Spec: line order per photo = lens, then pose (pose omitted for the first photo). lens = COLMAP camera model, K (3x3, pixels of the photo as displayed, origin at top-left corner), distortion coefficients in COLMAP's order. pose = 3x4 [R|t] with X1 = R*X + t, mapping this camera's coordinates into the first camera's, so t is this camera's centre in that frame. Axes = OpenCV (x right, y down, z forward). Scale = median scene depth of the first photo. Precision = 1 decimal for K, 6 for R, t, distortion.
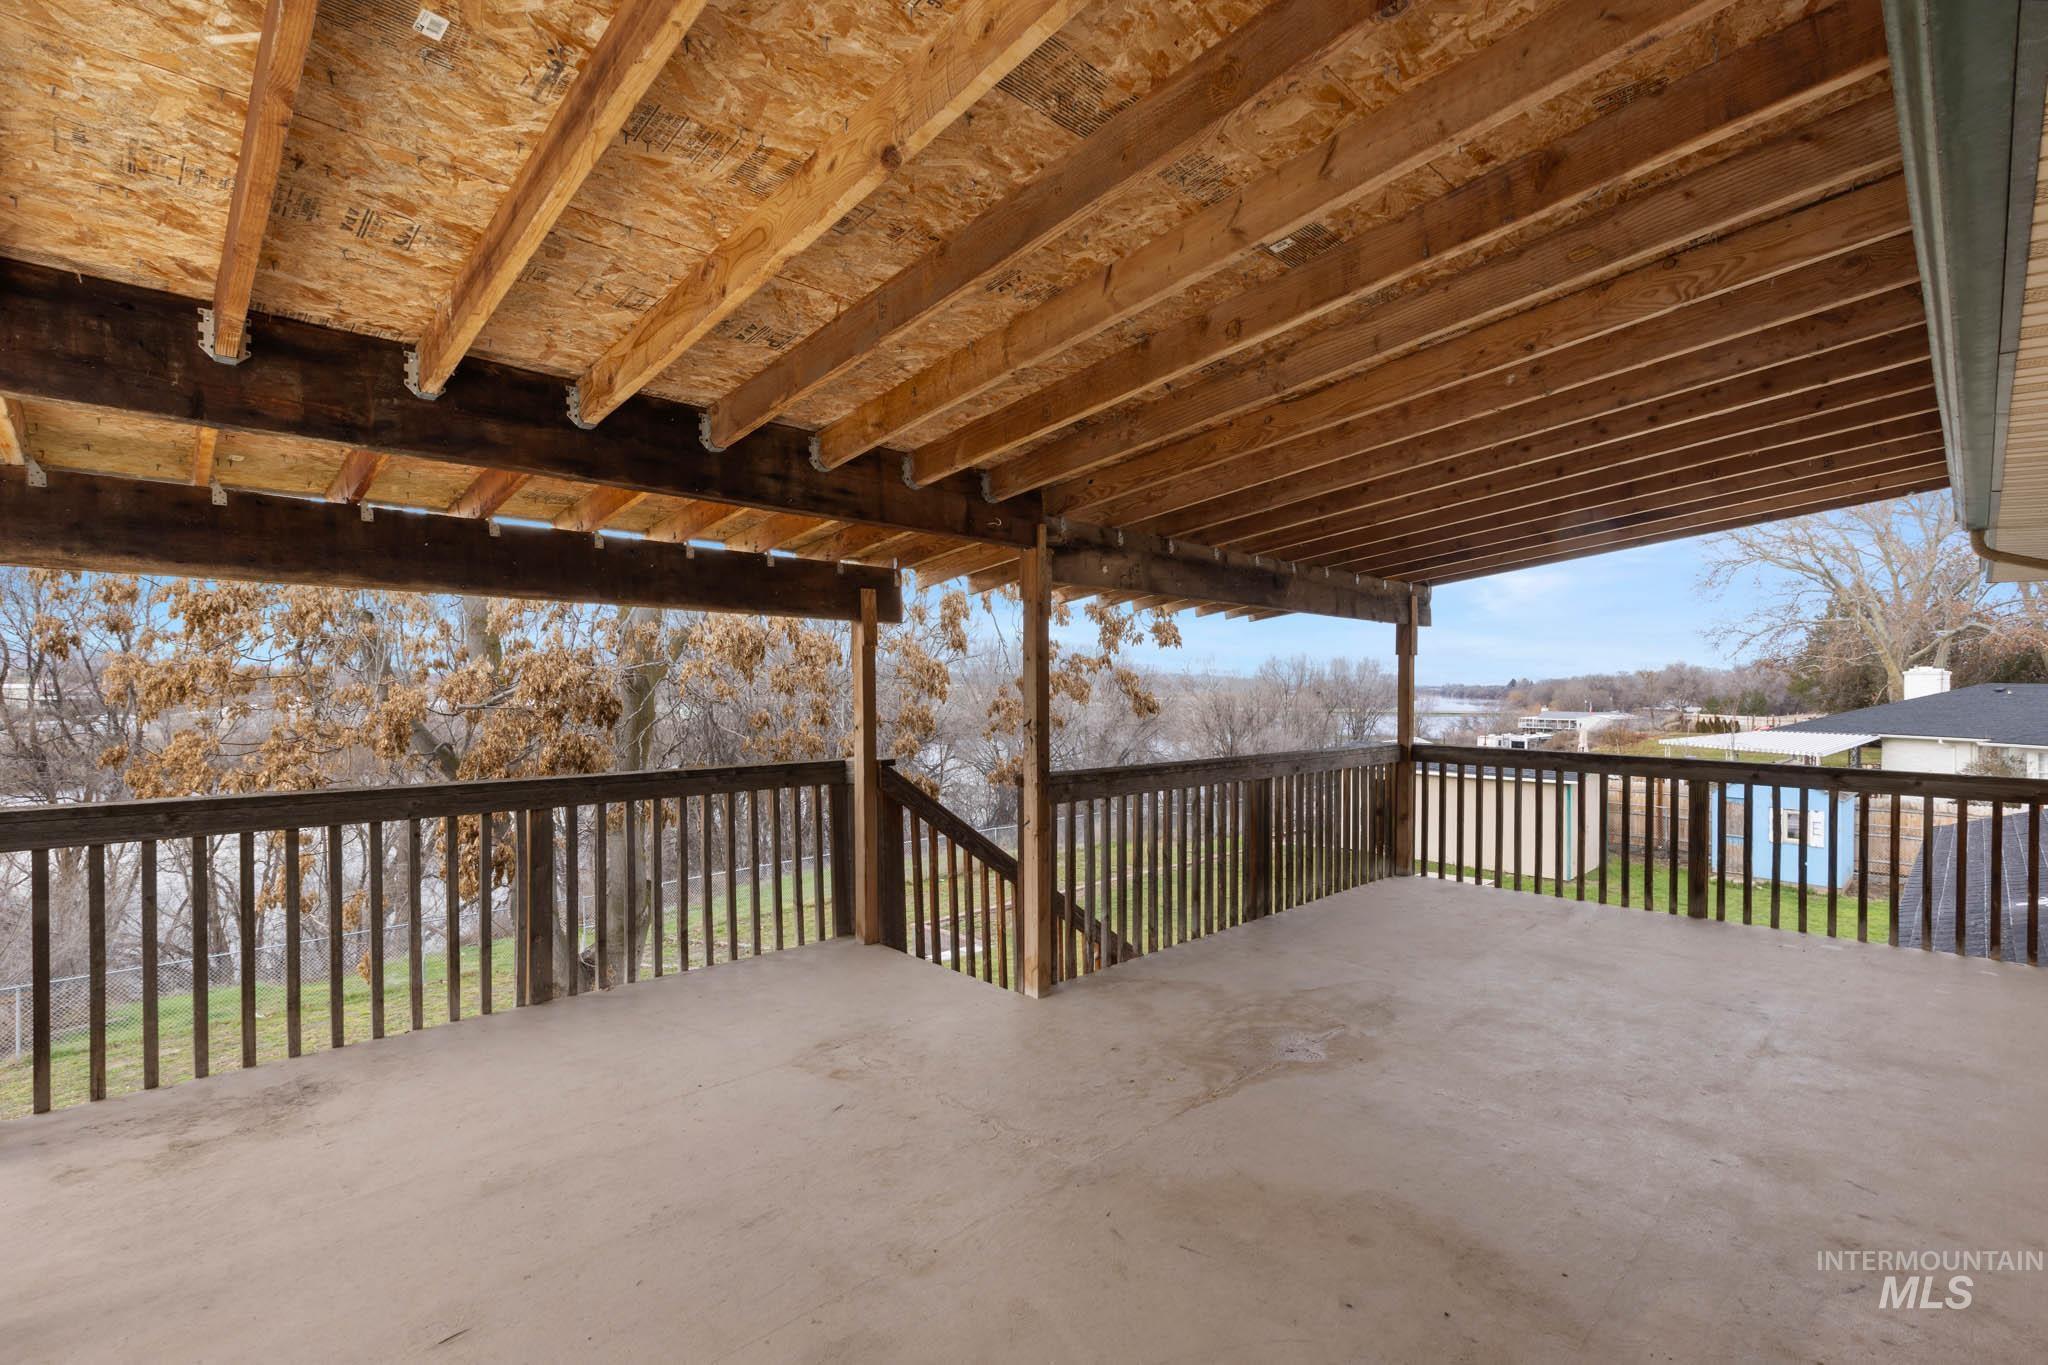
lens RADIAL K [[951.7, 0, 1014.8], [0, 951.7, 672.4], [0, 0, 1]] dist [0.000254, -0.002117]
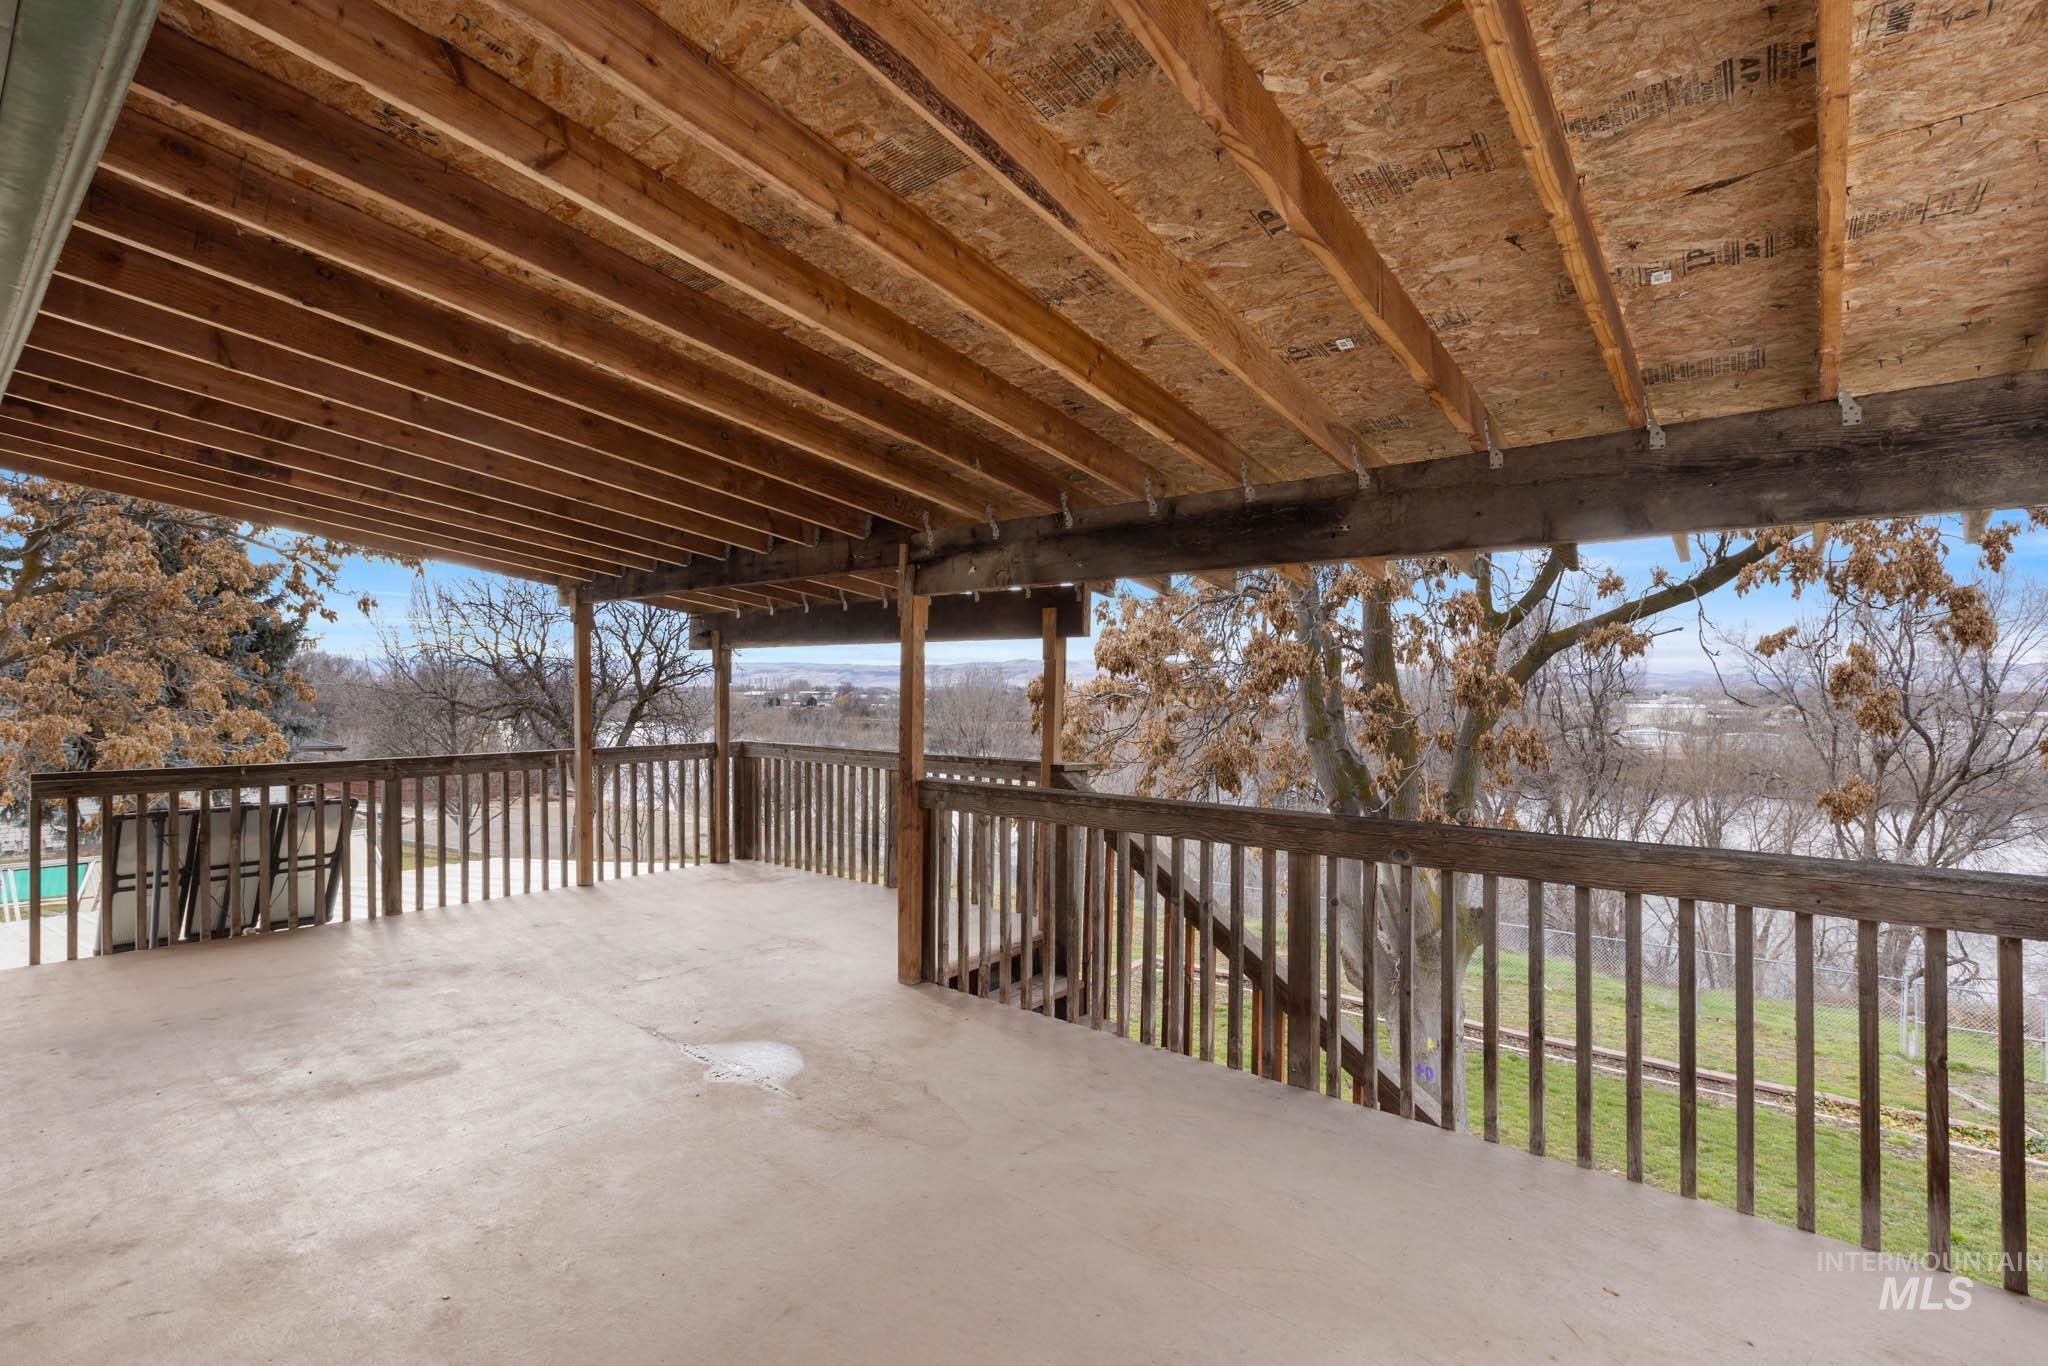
lens RADIAL K [[928.2, 0, 1019.9], [0, 928.2, 679.6], [0, 0, 1]] dist [-0.000207, -0.000308]
pose [[0.114363, -0.021289, -0.993211, 1.069137], [0.004056, 0.999772, -0.020962, 0.020551], [0.993431, -0.001631, 0.114424, 0.994986]]
